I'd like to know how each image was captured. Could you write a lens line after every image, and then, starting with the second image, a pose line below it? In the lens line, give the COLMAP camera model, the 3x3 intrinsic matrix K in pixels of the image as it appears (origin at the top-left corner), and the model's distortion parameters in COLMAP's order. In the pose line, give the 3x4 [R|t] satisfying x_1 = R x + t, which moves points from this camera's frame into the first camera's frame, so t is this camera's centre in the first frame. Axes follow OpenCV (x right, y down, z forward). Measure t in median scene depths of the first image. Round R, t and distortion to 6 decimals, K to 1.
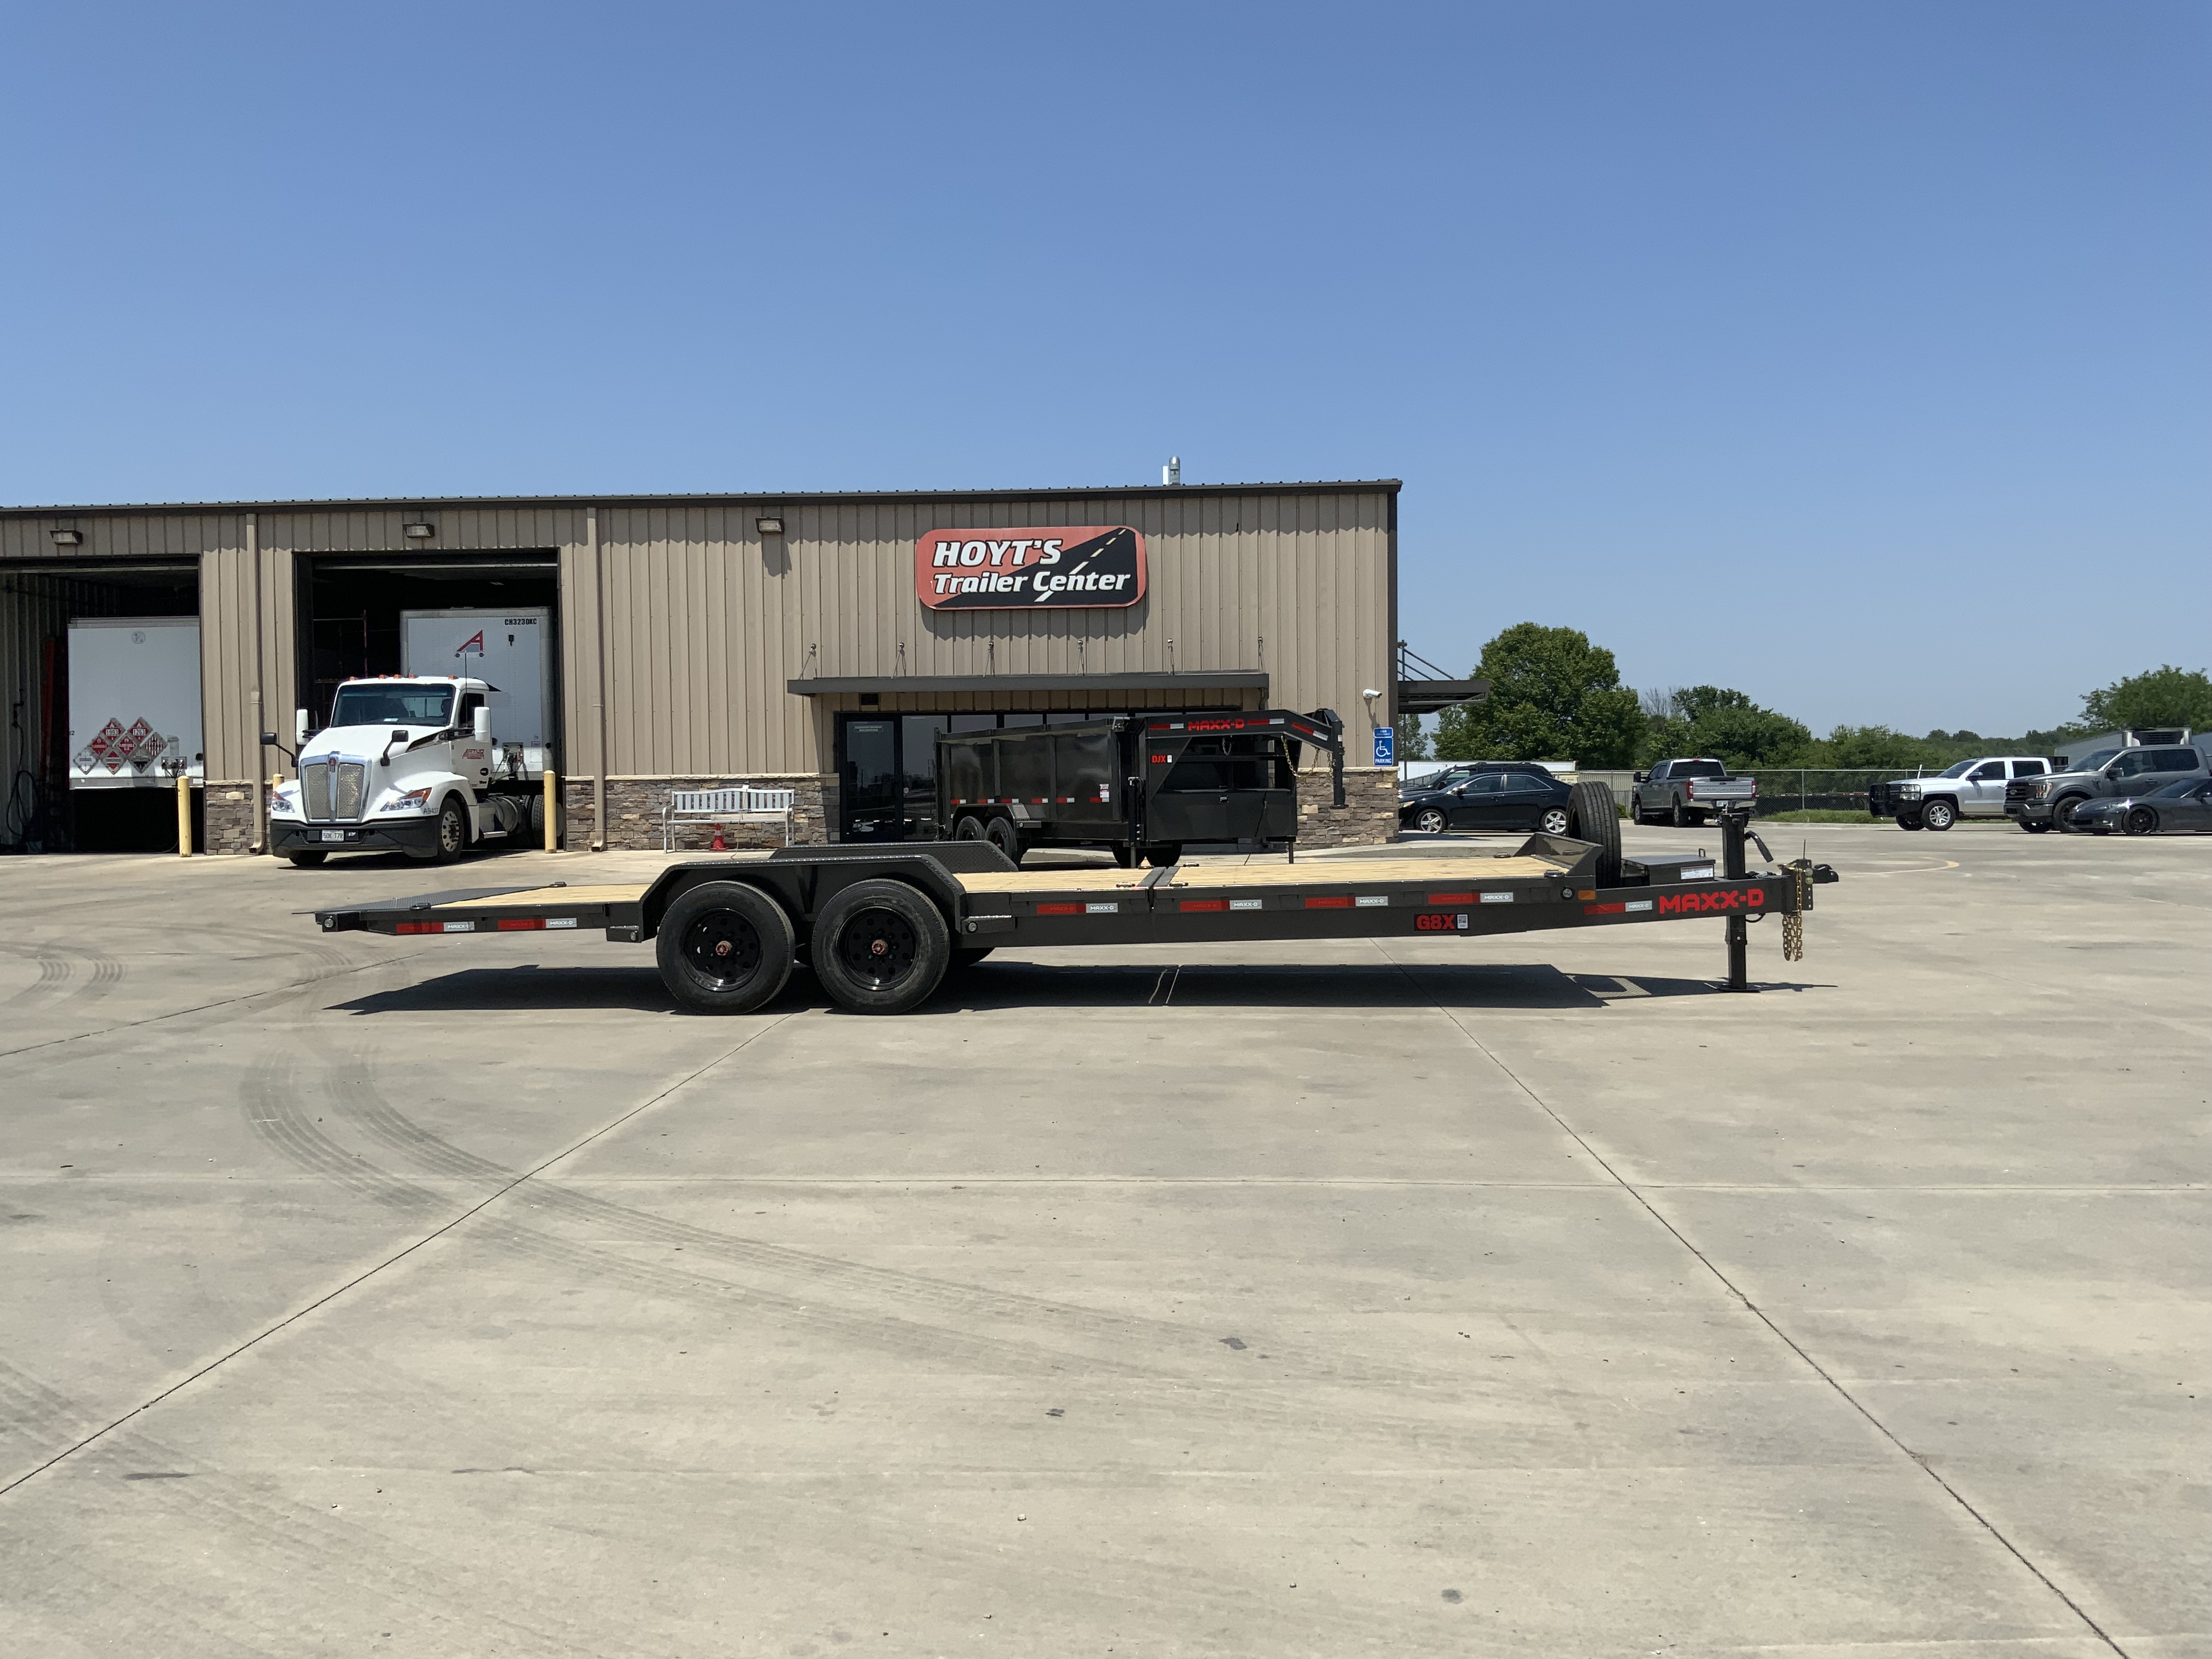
lens RADIAL K [[1825.2, 0, 1106.0], [0, 1825.2, 829.5], [0, 0, 1]] dist [0.114635, -0.249210]
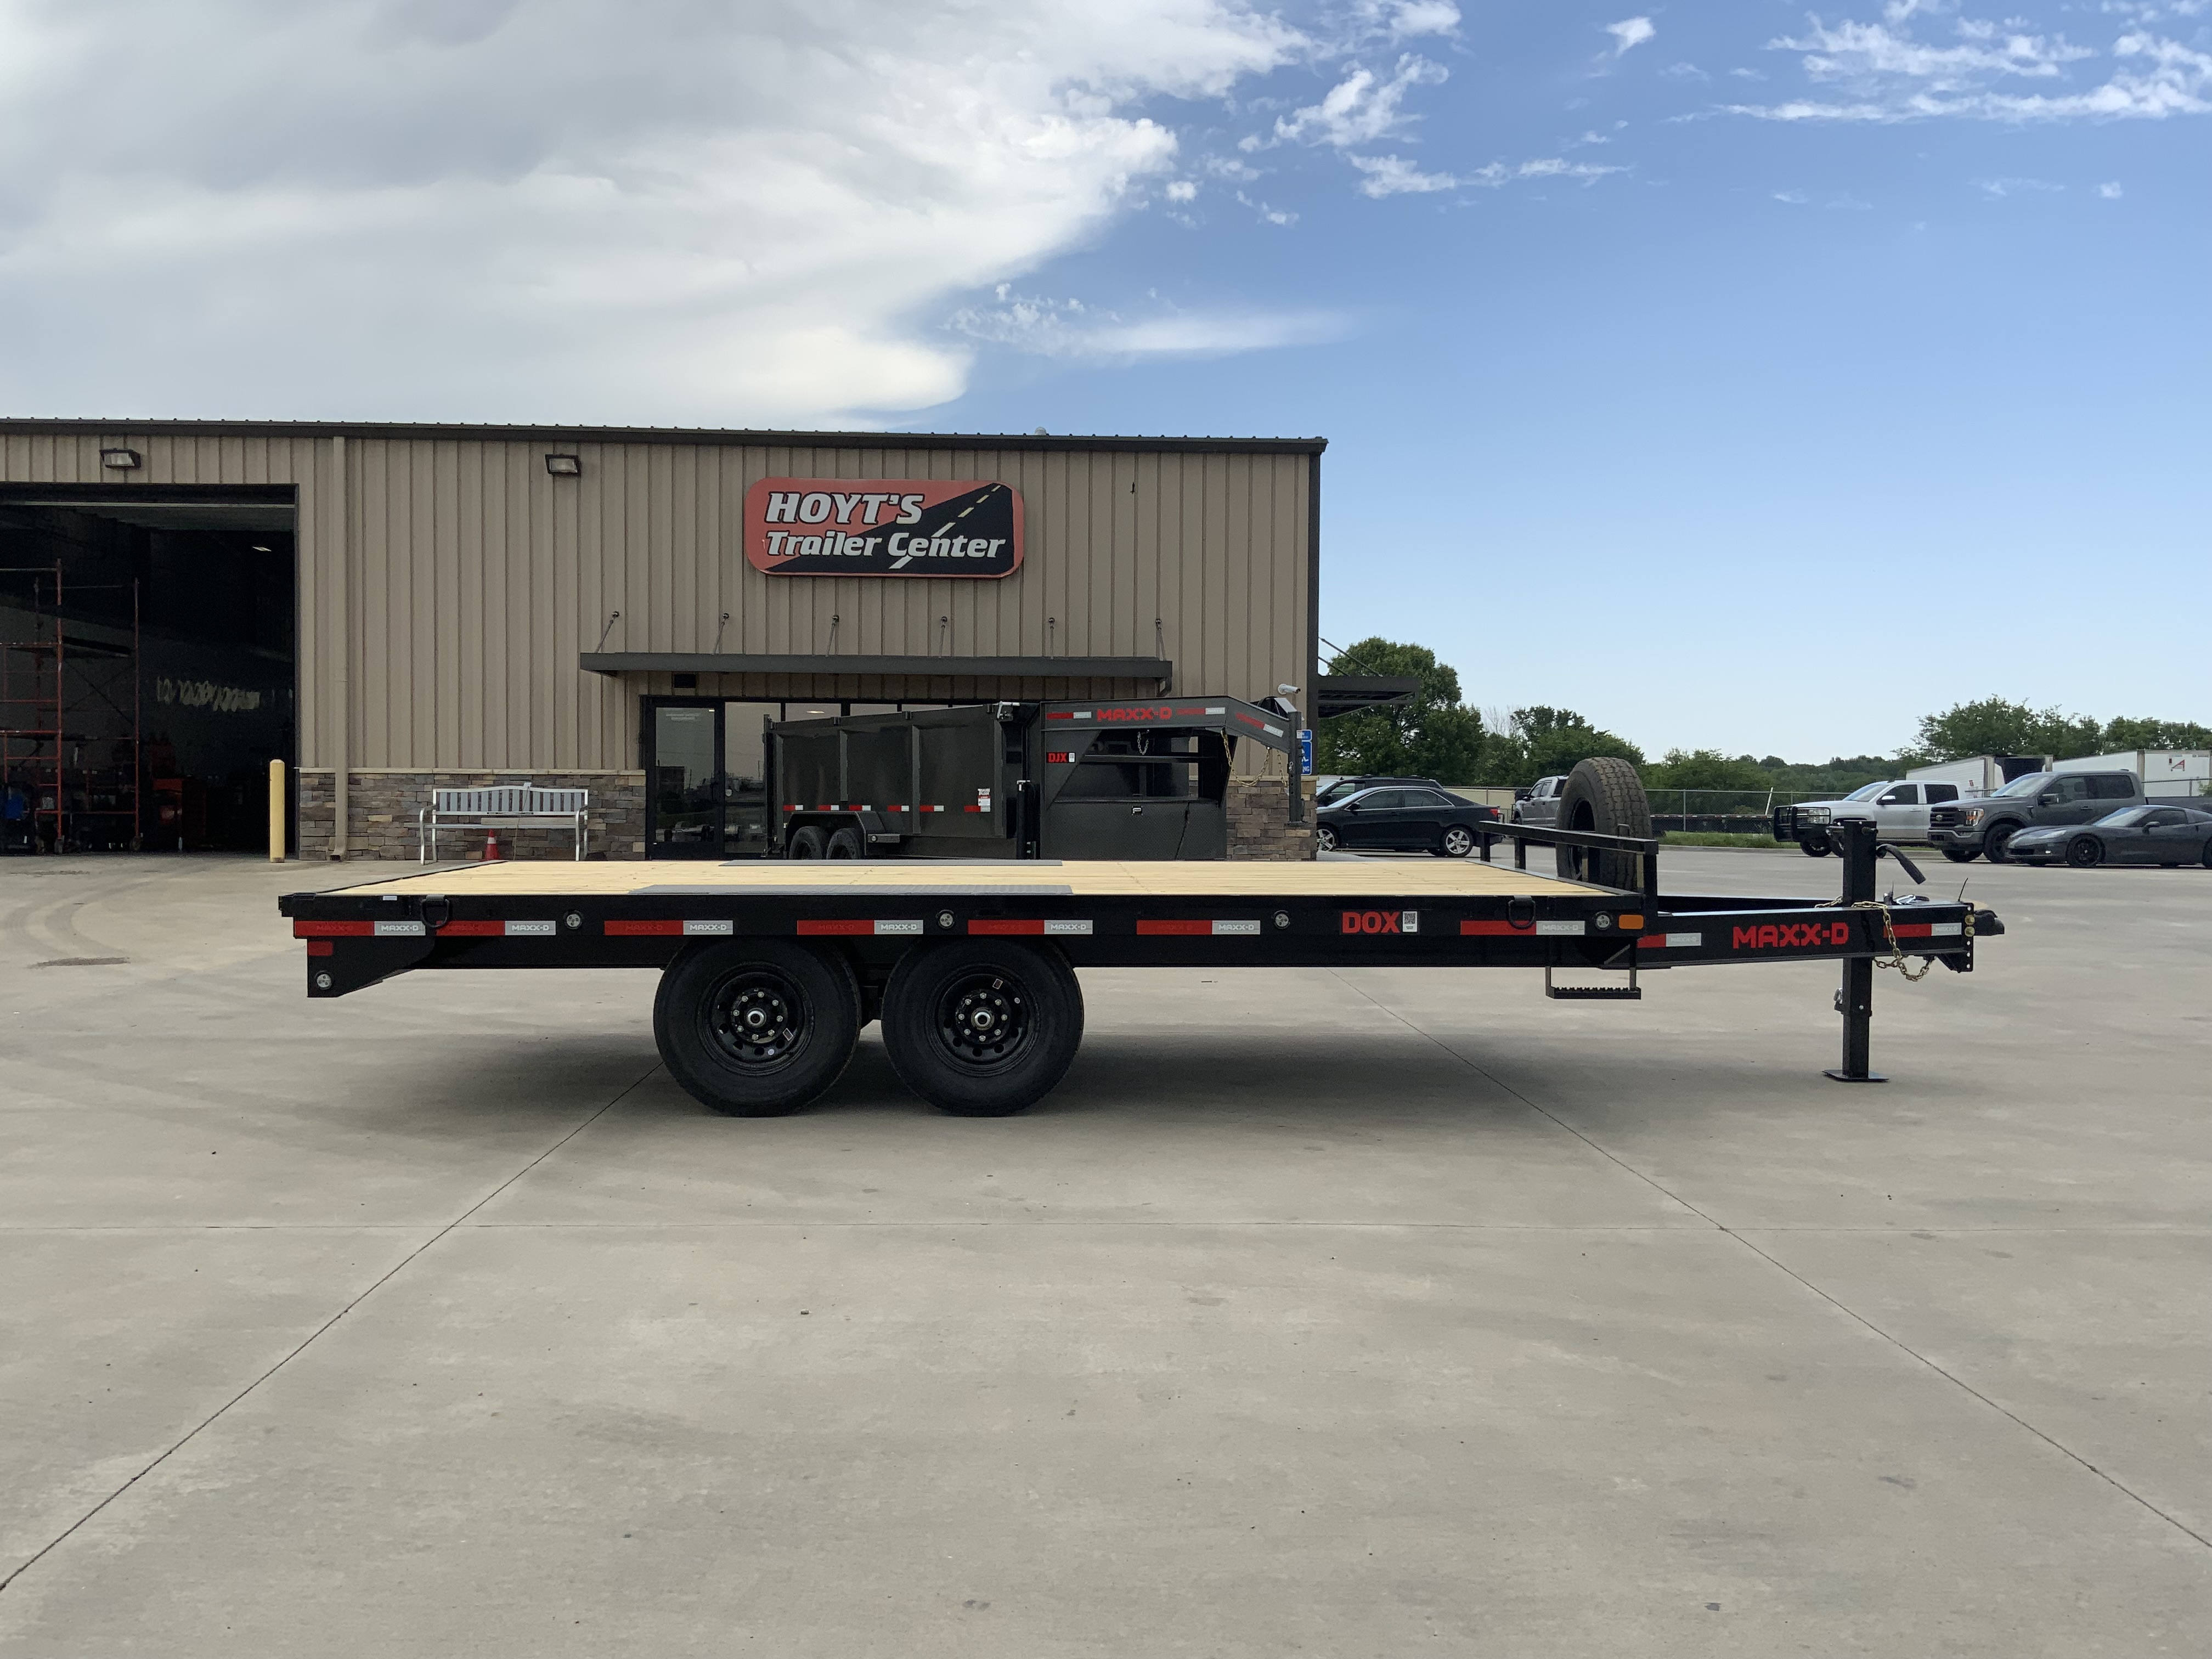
lens RADIAL K [[1825.2, 0, 1106.0], [0, 1825.2, 829.5], [0, 0, 1]] dist [0.114635, -0.249210]
pose [[0.995774, 0.017214, 0.090207, -0.014036], [-0.016743, 0.999842, -0.005975, -0.002731], [-0.090295, 0.004439, 0.995905, 0.162516]]
